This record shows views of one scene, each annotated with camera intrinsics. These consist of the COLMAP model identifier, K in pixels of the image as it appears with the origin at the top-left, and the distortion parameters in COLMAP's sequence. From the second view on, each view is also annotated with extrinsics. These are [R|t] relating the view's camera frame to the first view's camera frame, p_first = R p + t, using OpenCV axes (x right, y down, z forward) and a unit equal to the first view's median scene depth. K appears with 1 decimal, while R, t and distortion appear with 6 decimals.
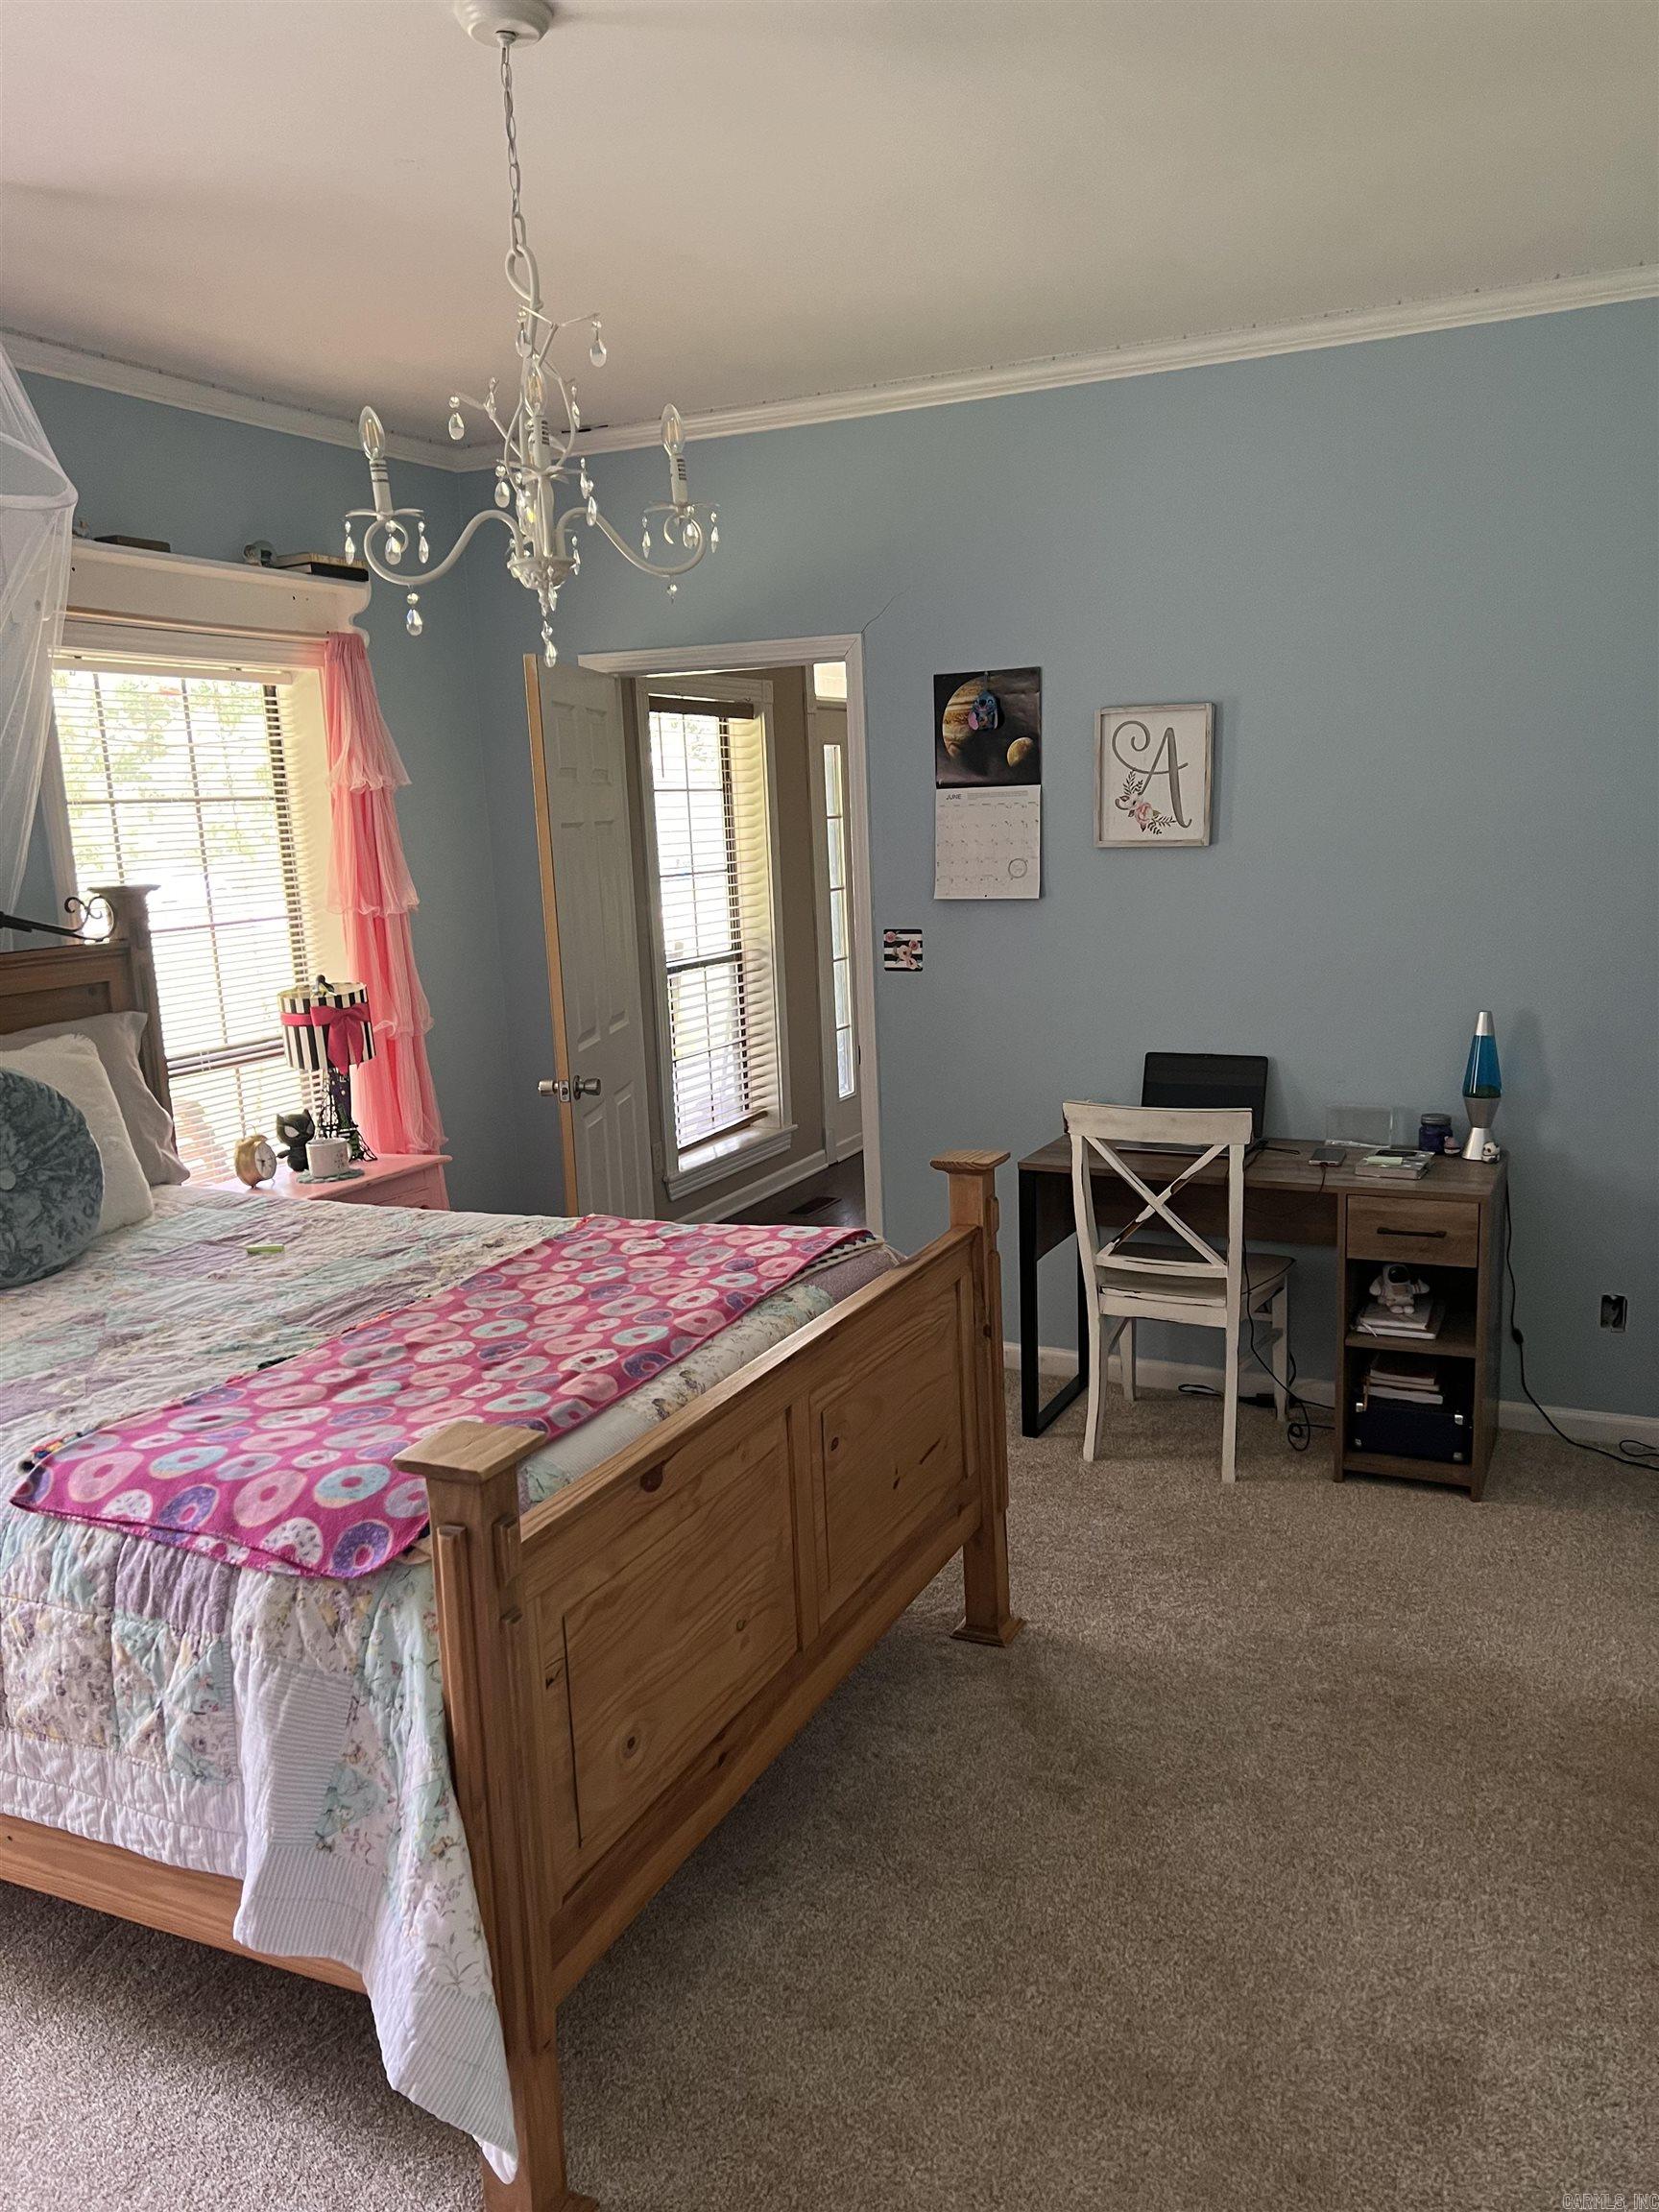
lens RADIAL K [[1648.8, 0, 829.5], [0, 1648.8, 1106.0], [0, 0, 1]] dist [0.150979, -0.334861]
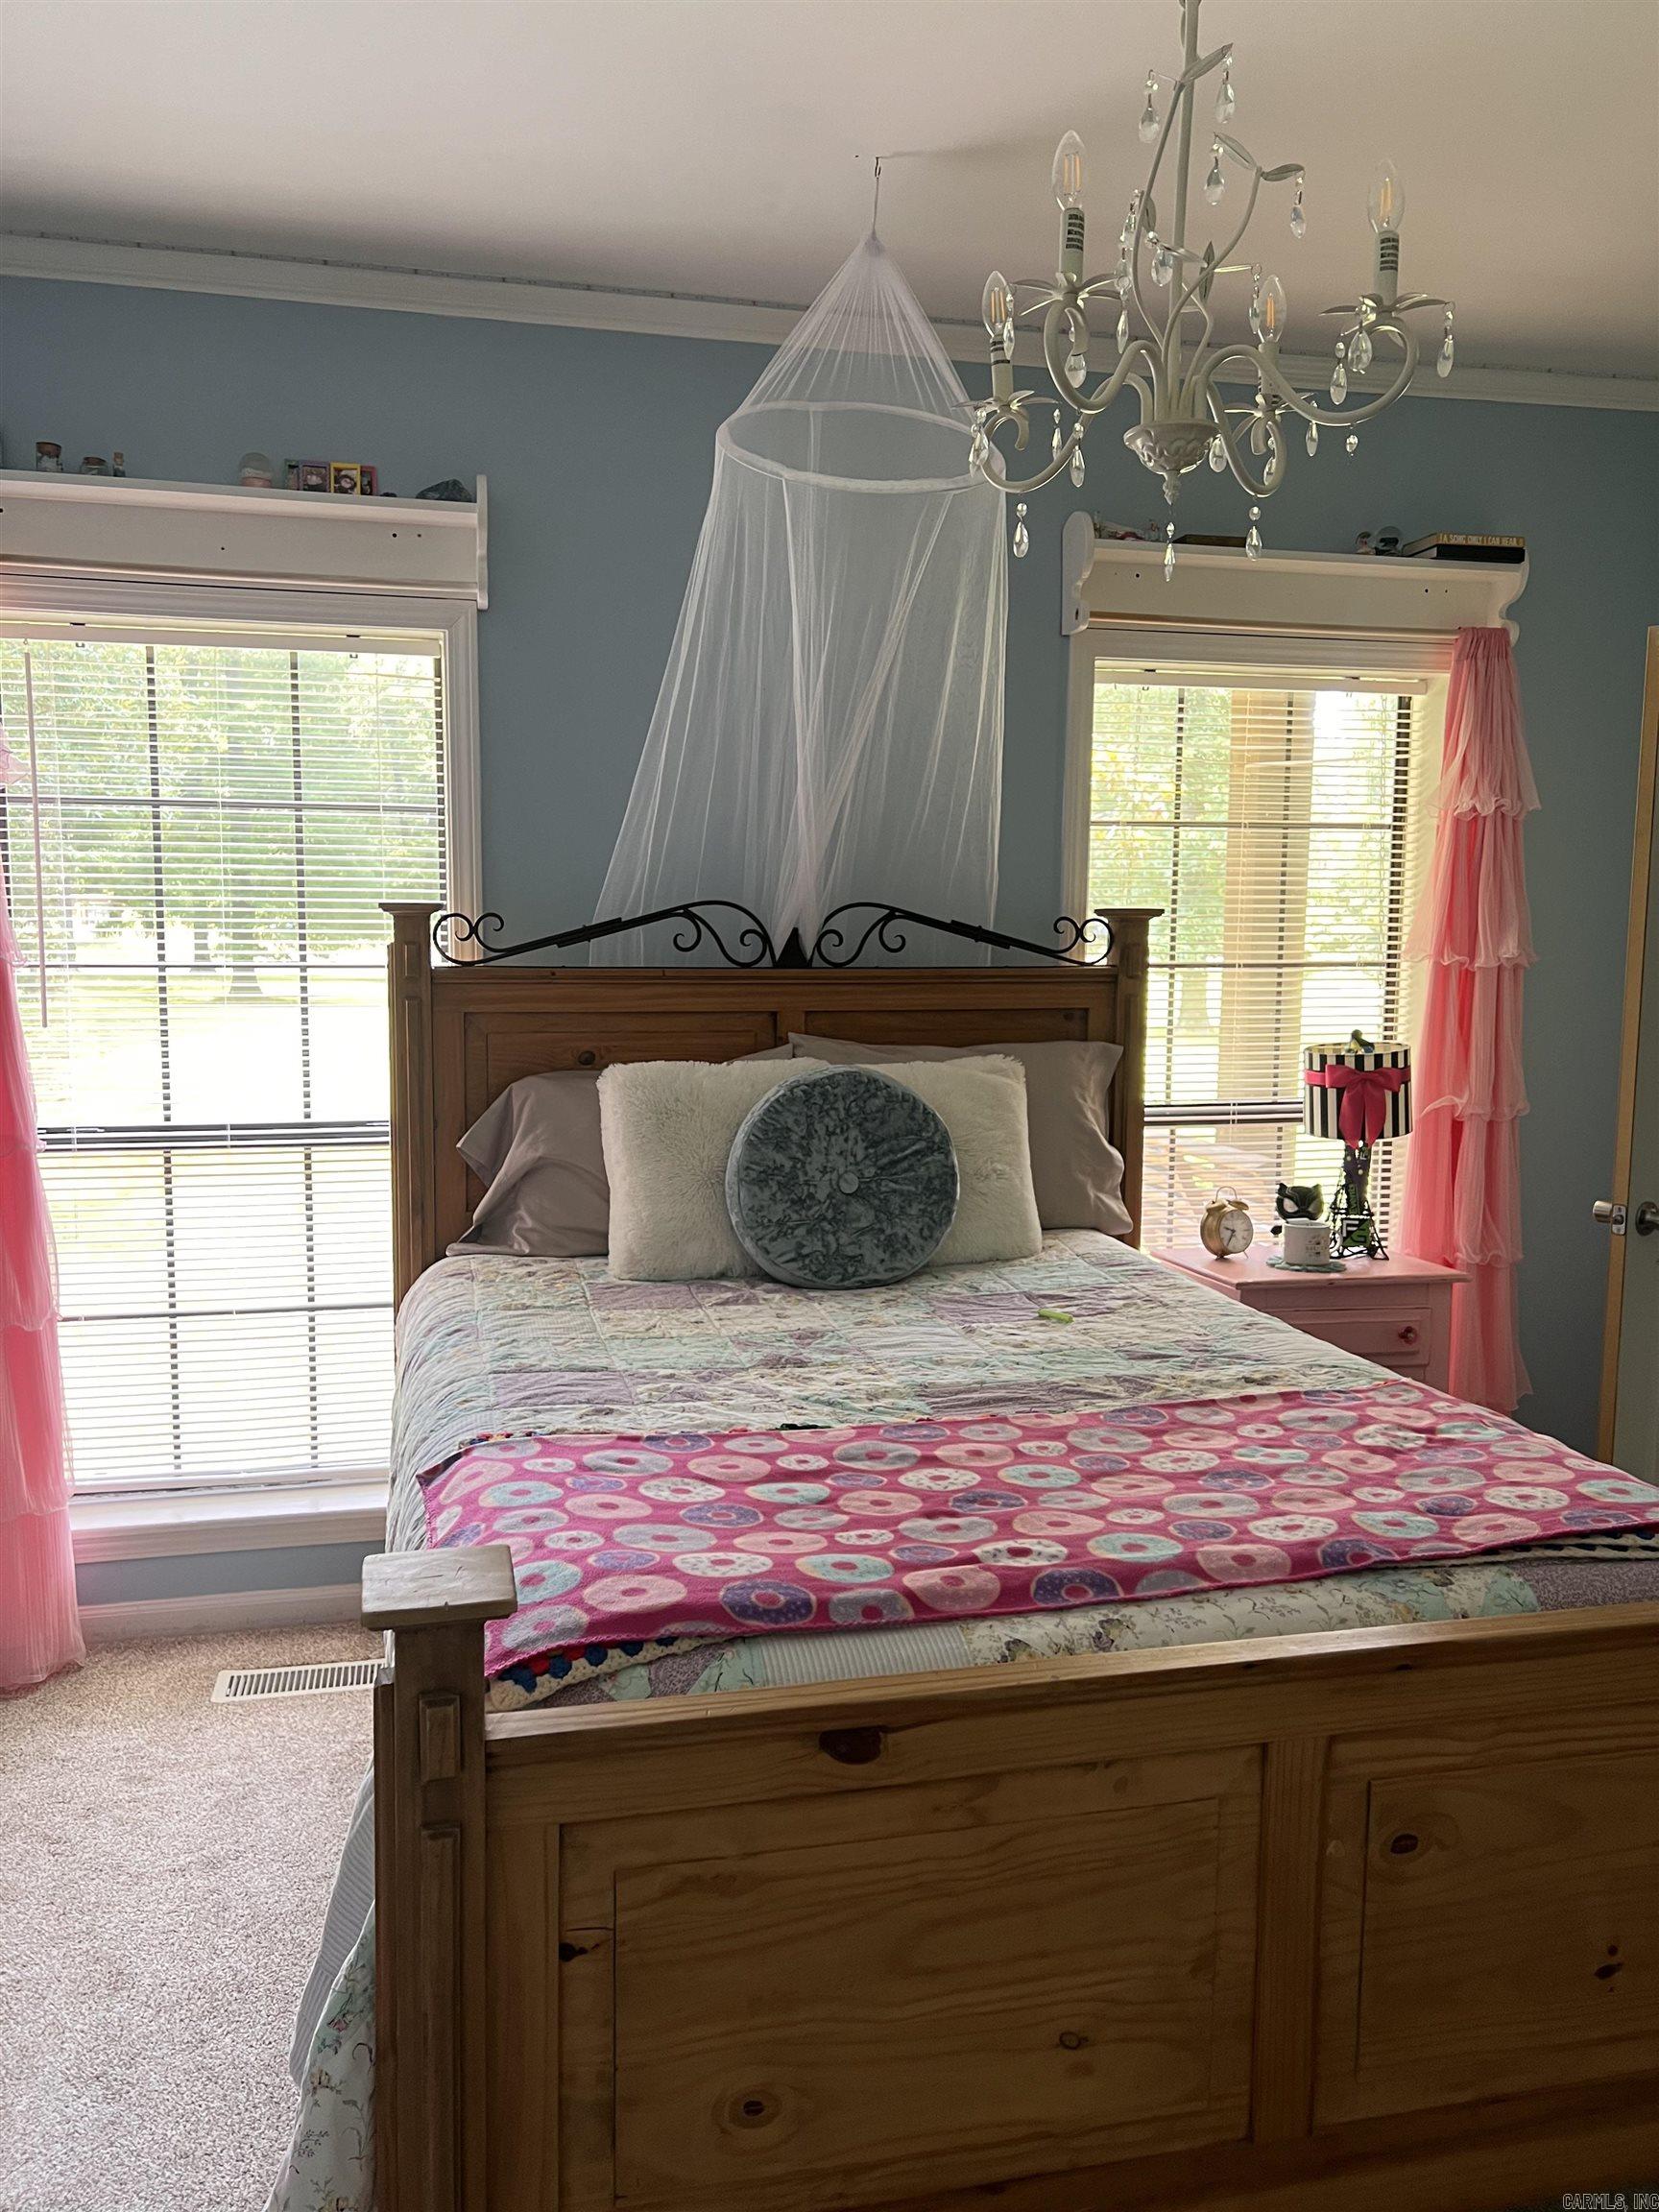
lens RADIAL K [[1648.8, 0, 829.5], [0, 1648.8, 1106.0], [0, 0, 1]] dist [0.150979, -0.334861]
pose [[0.628415, 0.137924, -0.765553, 0.261933], [-0.172062, 0.984424, 0.036116, -0.036854], [0.758610, 0.109027, 0.642358, 0.378465]]
